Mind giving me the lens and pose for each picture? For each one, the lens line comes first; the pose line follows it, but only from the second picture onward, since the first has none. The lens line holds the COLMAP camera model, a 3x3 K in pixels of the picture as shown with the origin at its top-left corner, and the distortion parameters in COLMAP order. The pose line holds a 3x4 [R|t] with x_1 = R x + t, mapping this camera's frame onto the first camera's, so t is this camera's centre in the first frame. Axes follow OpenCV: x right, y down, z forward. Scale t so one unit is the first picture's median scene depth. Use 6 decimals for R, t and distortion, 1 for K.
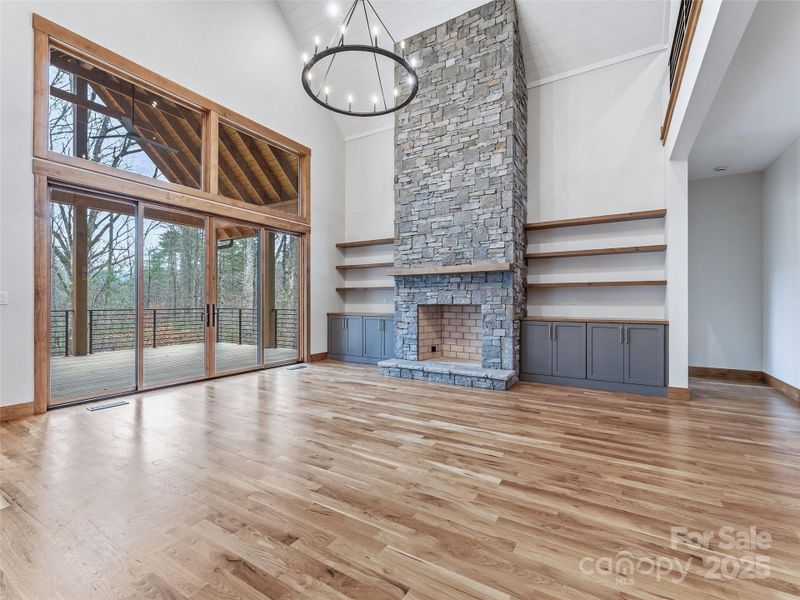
lens RADIAL K [[363.6, 0, 400.0], [0, 363.6, 300.0], [0, 0, 1]] dist [0.000825, -0.000085]
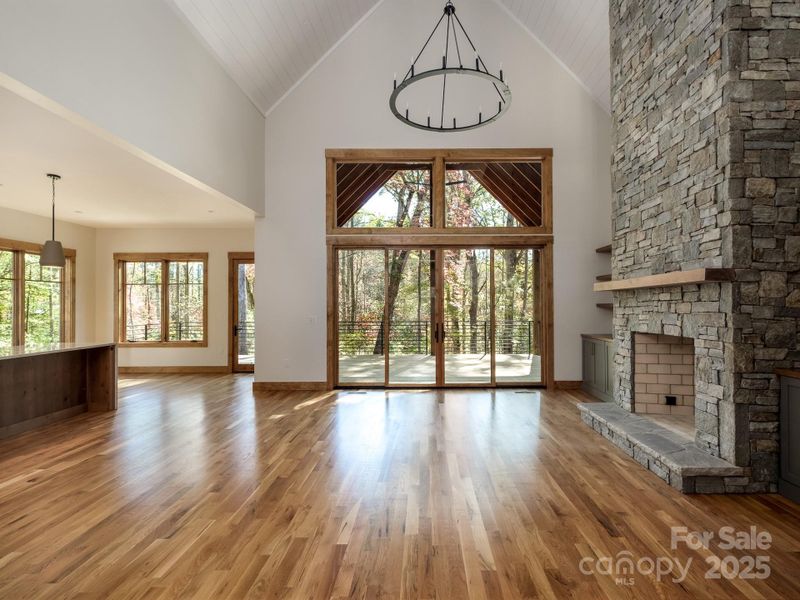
lens RADIAL K [[405.3, 0, 422.8], [0, 405.3, 301.6], [0, 0, 1]] dist [-0.002324, -0.000782]
pose [[0.521153, -0.013042, -0.853364, 0.564830], [0.008780, 0.999912, -0.009920, -0.045798], [0.853418, -0.002322, 0.521222, 0.286846]]
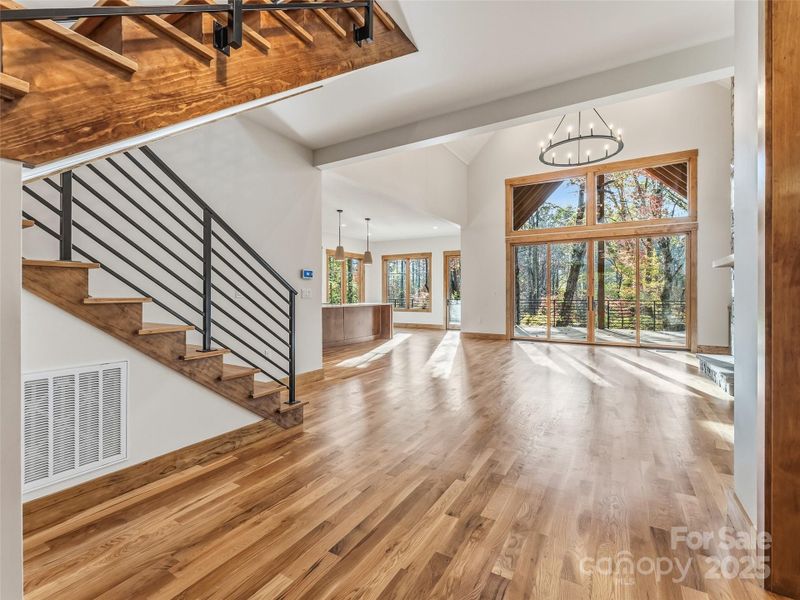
lens RADIAL K [[363.6, 0, 400.0], [0, 363.6, 300.0], [0, 0, 1]] dist [0.000825, -0.000085]
pose [[0.013120, 0.012497, -0.999836, 1.065003], [0.003203, 0.999916, 0.012540, 0.007982], [0.999909, -0.003367, 0.013079, 0.163936]]
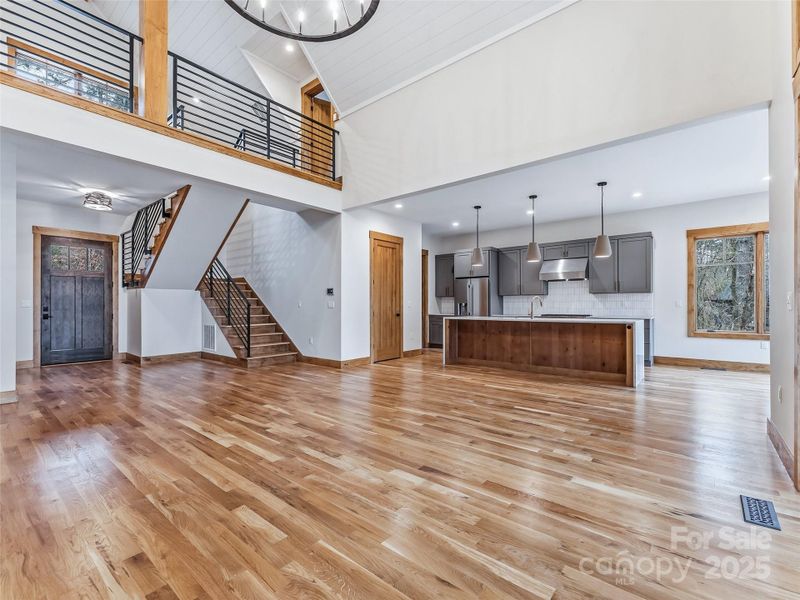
lens RADIAL K [[364.4, 0, 402.5], [0, 364.4, 305.0], [0, 0, 1]] dist [-0.000934, -0.000158]
pose [[-0.990280, 0.001235, 0.139084, -0.291847], [0.000488, 0.999985, -0.005402, 0.005533], [-0.139088, -0.005282, -0.990266, 1.206066]]
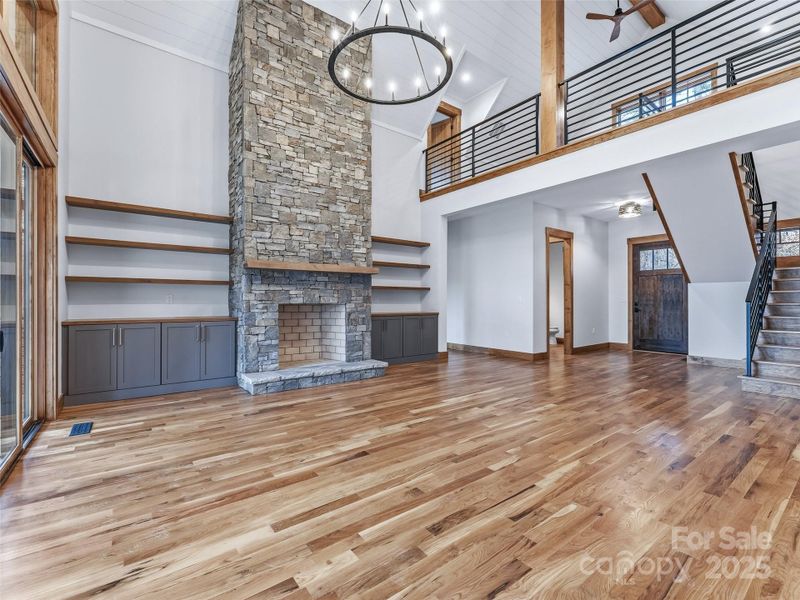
lens RADIAL K [[363.6, 0, 400.0], [0, 363.6, 300.0], [0, 0, 1]] dist [0.000825, -0.000085]
pose [[0.366151, 0.001333, 0.930555, -0.724858], [-0.005342, 0.999986, 0.000669, 0.000366], [-0.930540, -0.005216, 0.366153, 0.471123]]
